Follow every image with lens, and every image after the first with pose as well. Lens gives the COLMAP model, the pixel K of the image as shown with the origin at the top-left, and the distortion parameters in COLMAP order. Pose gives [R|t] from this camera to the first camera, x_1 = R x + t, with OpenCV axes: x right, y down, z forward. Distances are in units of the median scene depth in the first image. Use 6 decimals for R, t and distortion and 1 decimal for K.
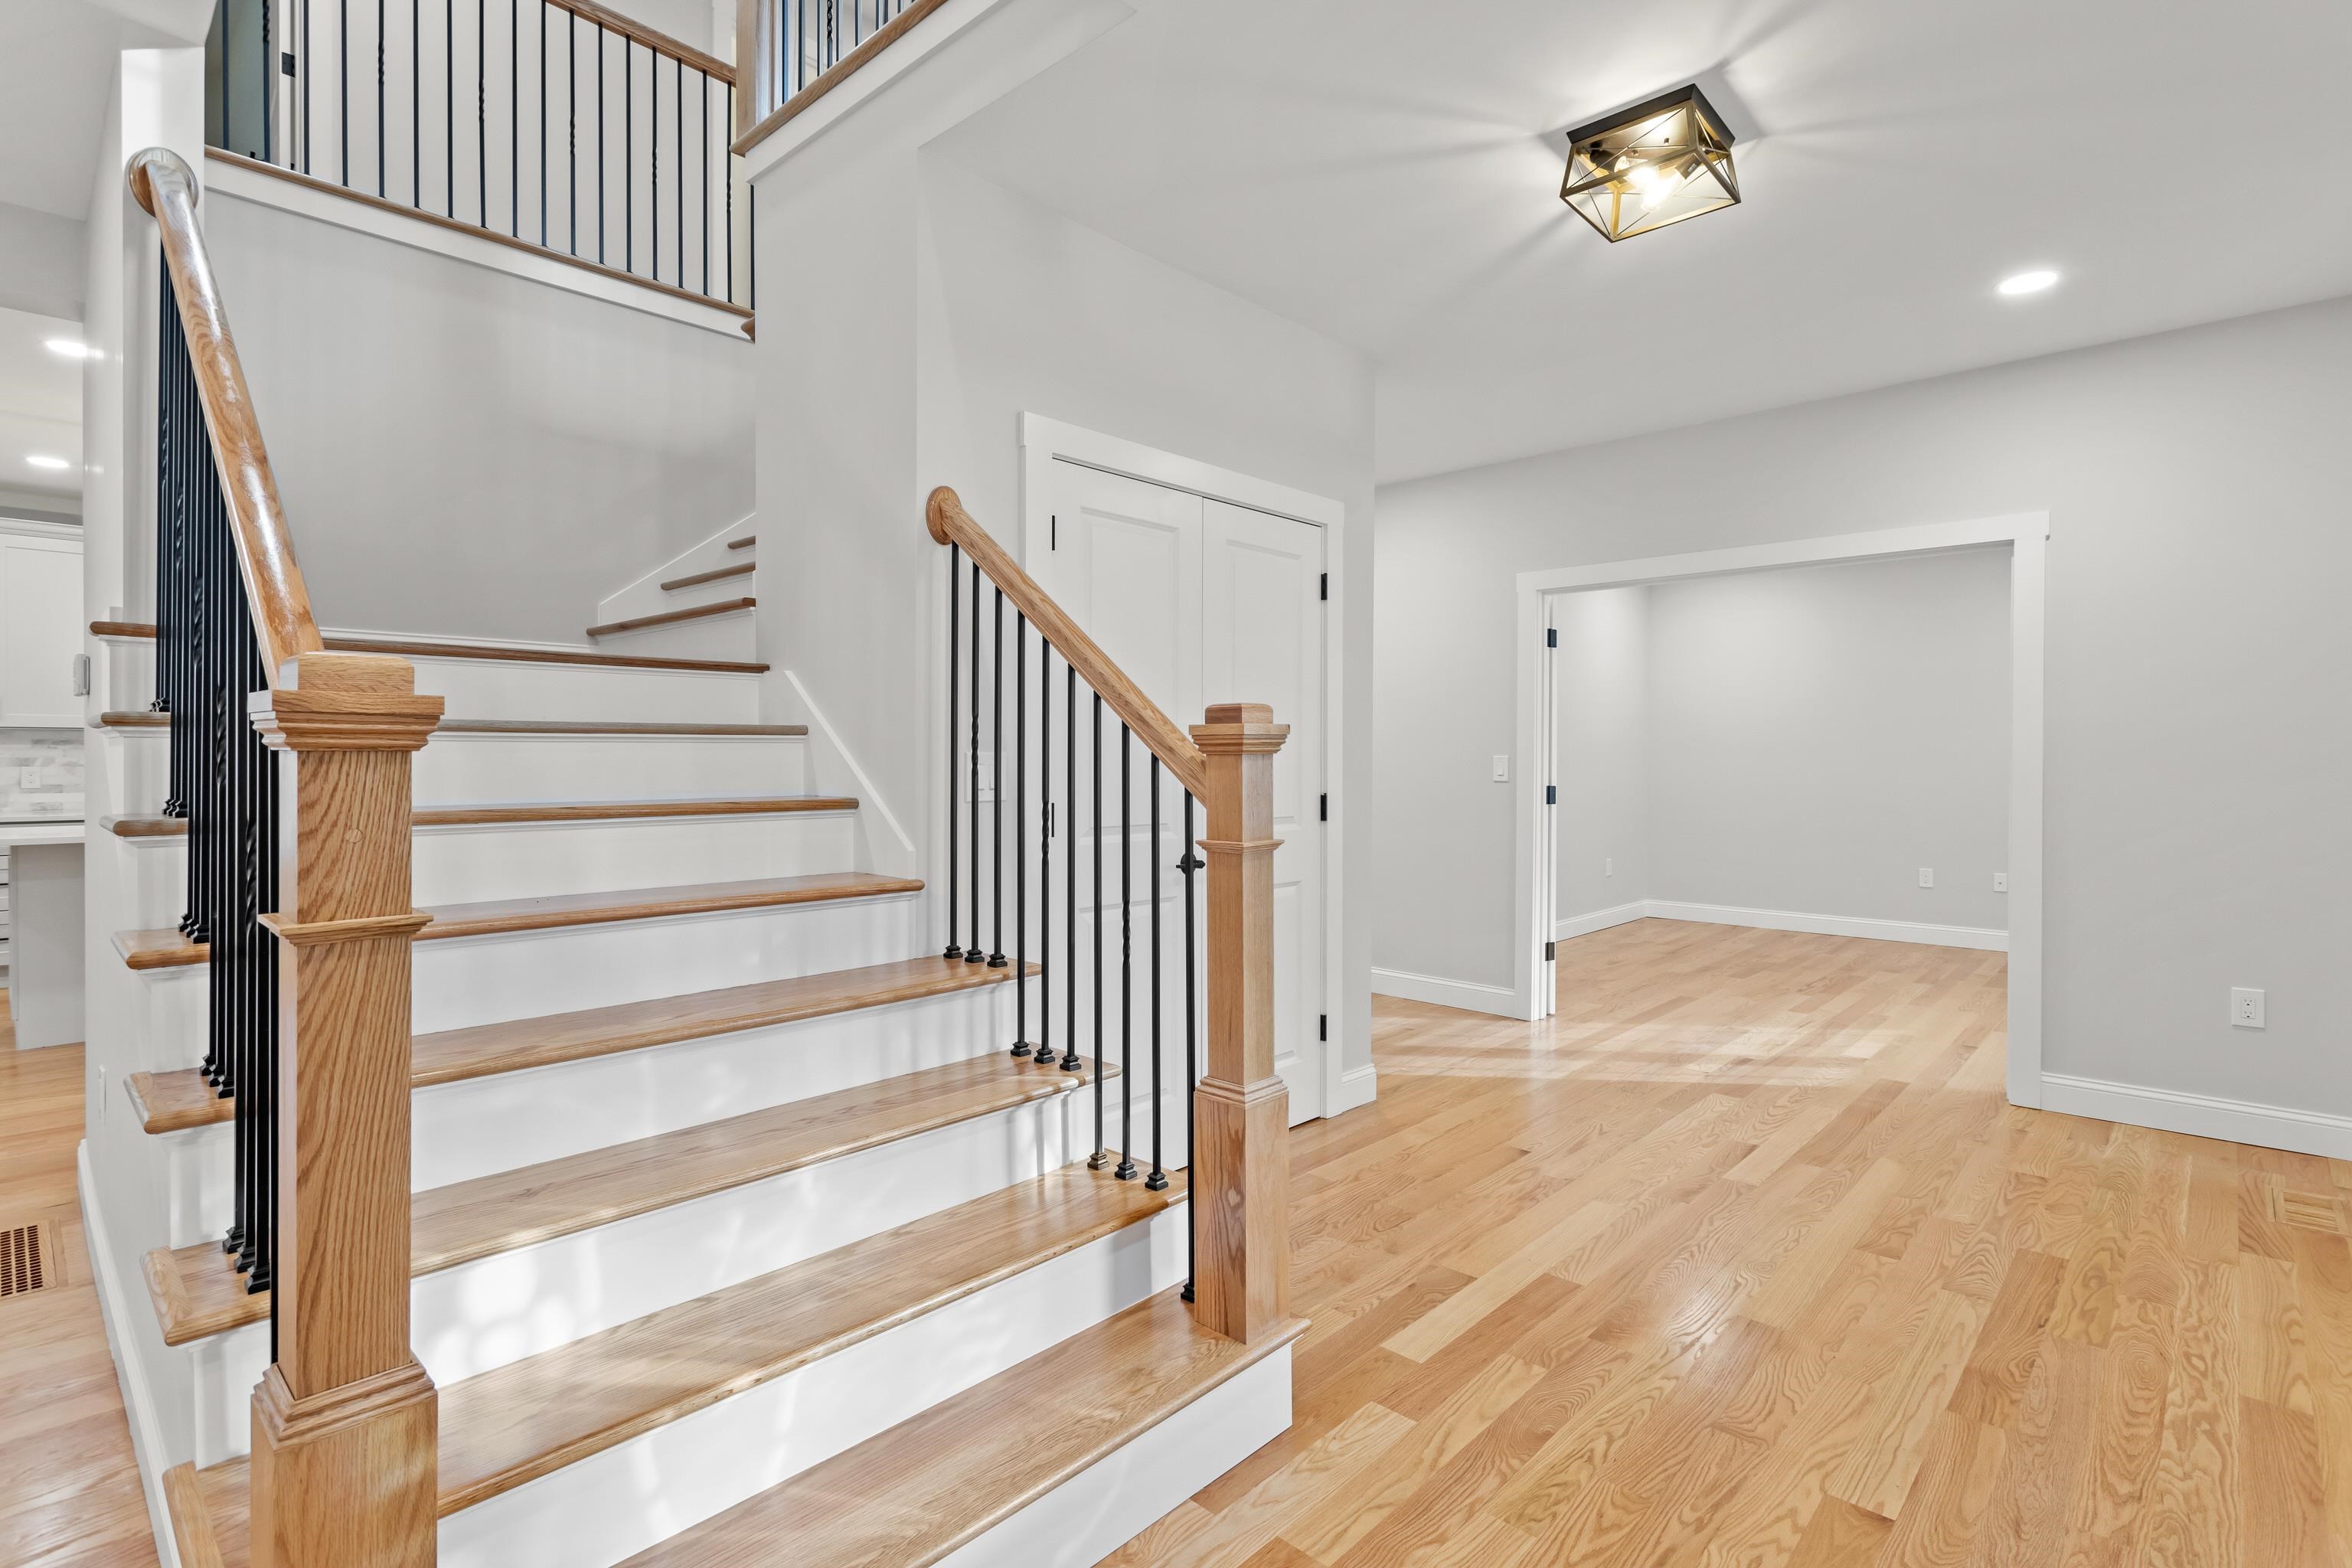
lens RADIAL K [[1115.9, 0, 1188.3], [0, 1115.9, 764.0], [0, 0, 1]] dist [-0.000958, 0.002795]
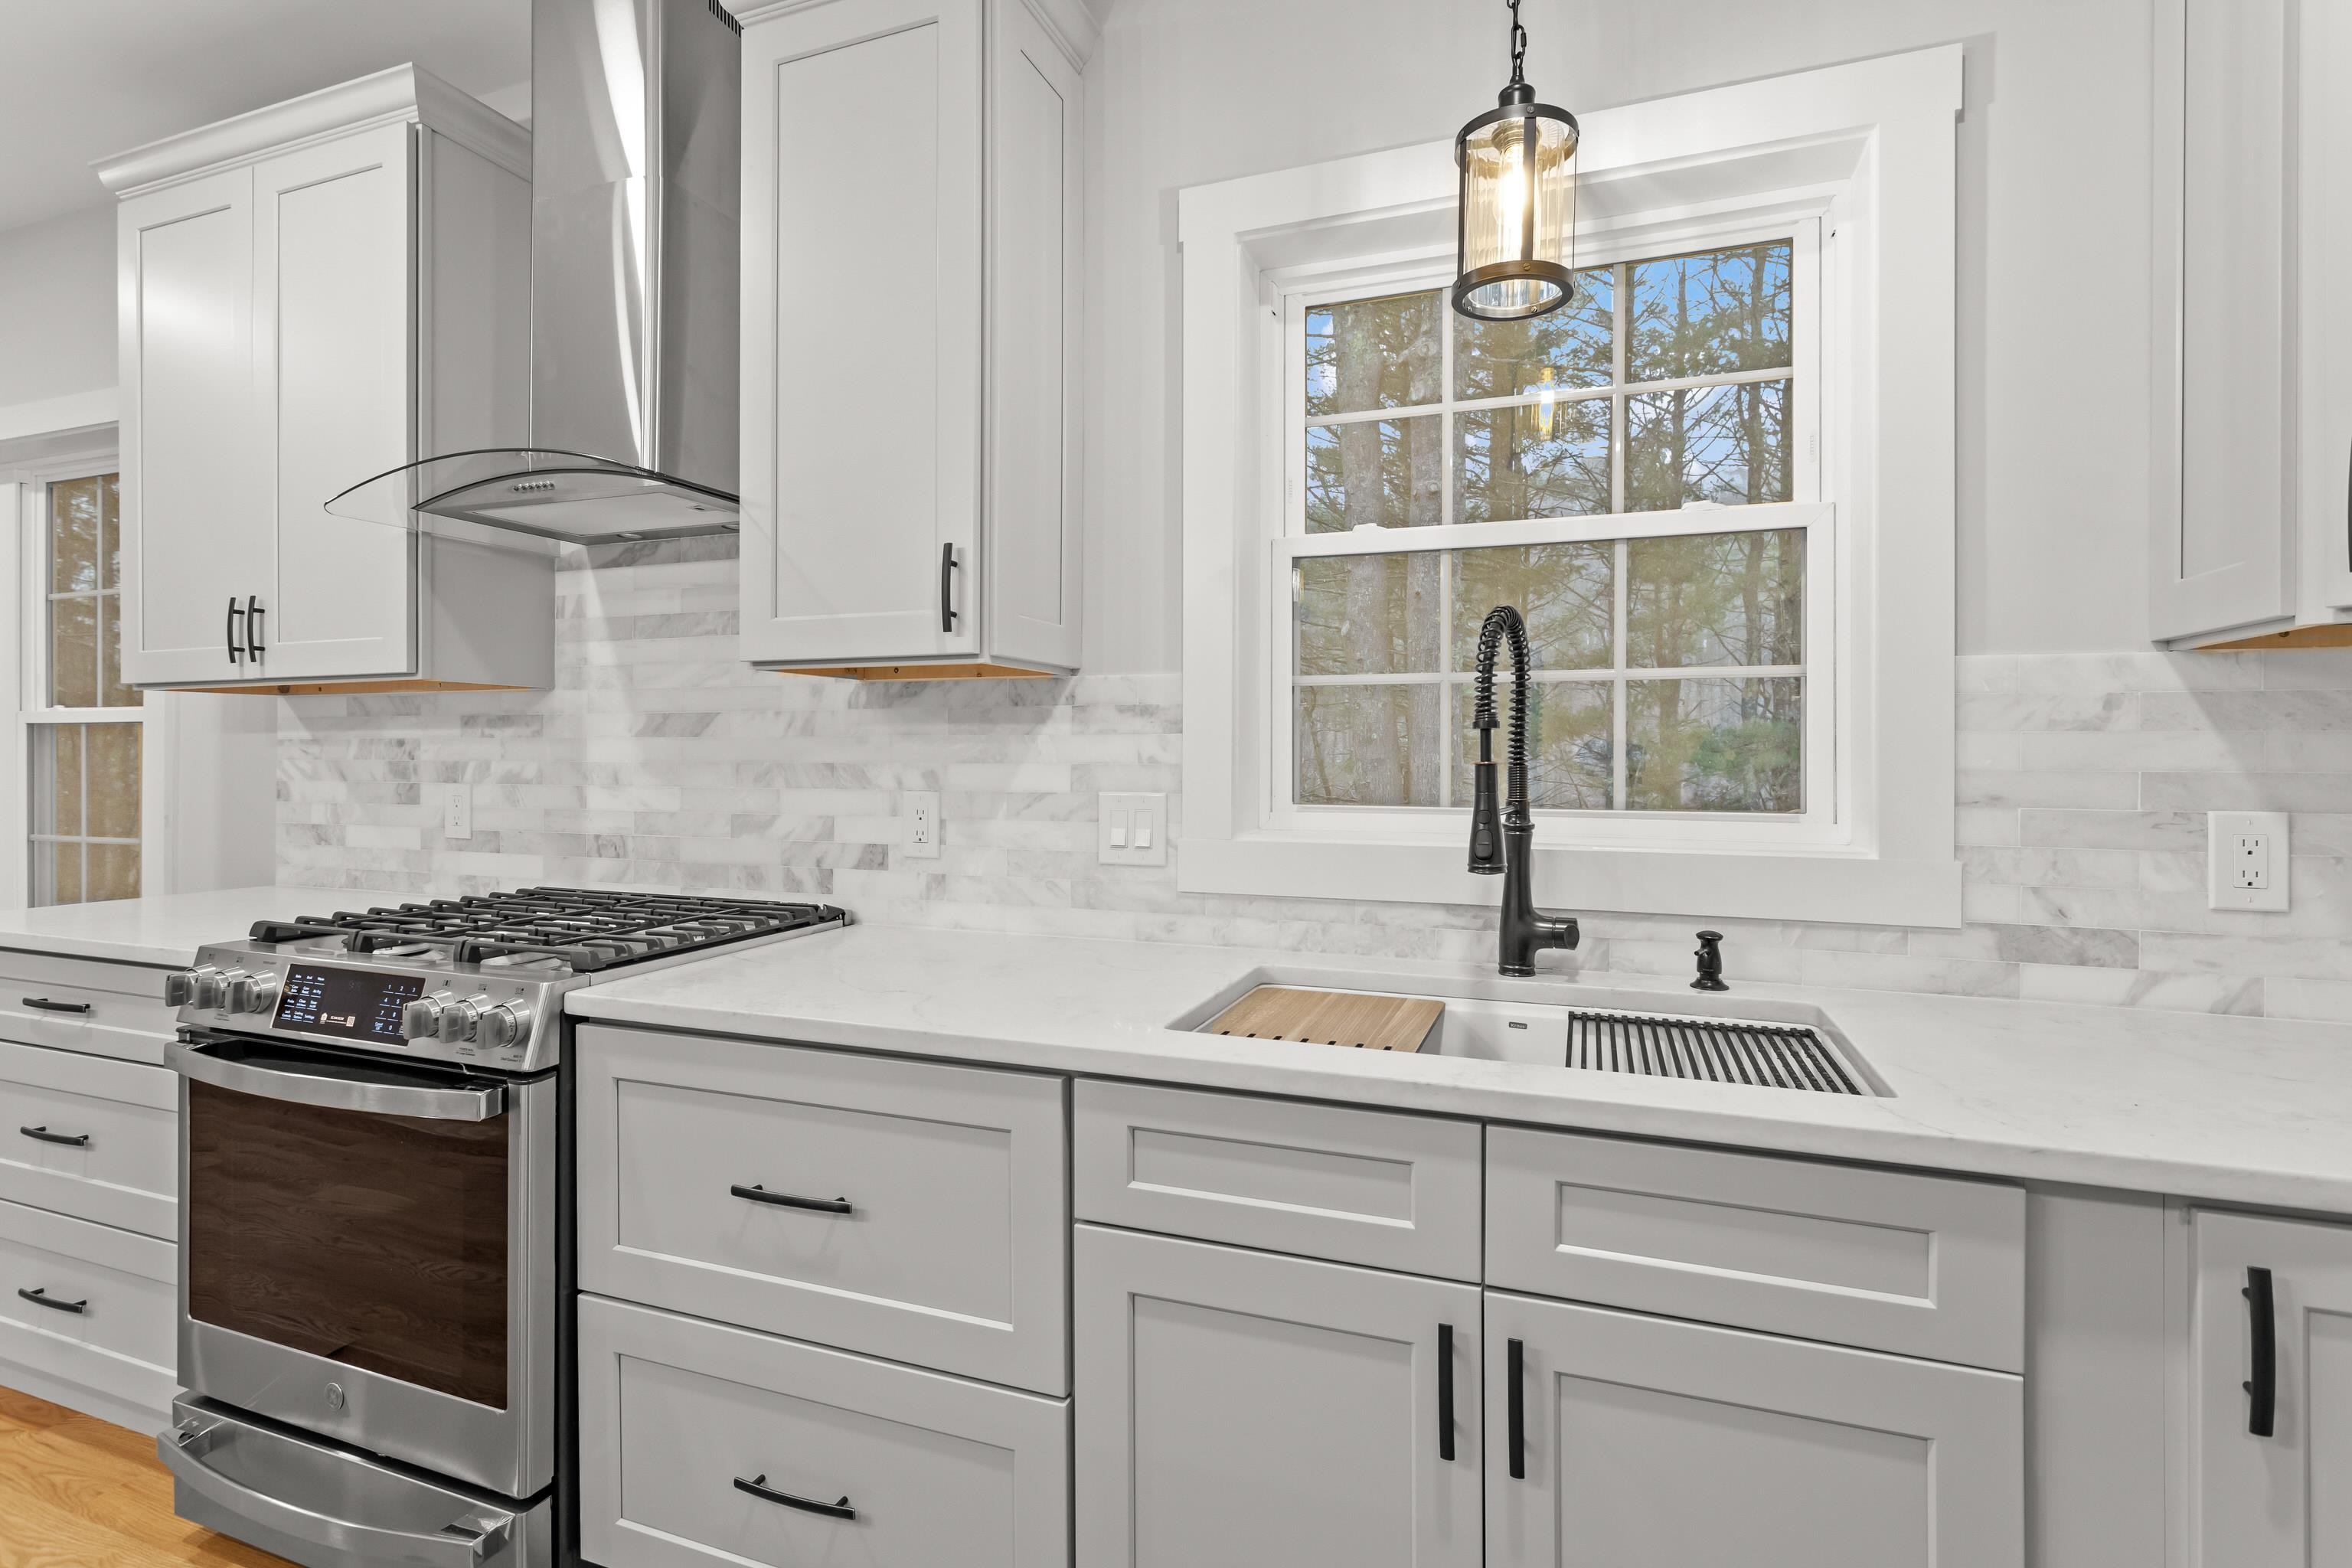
lens RADIAL K [[1115.9, 0, 1184.0], [0, 1115.9, 751.3], [0, 0, 1]] dist [-0.000958, 0.002795]
pose [[0.389757, -0.008281, -0.920880, -1.383401], [-0.006141, 0.999914, -0.011590, -0.015305], [0.920897, 0.010172, 0.389673, 2.614372]]
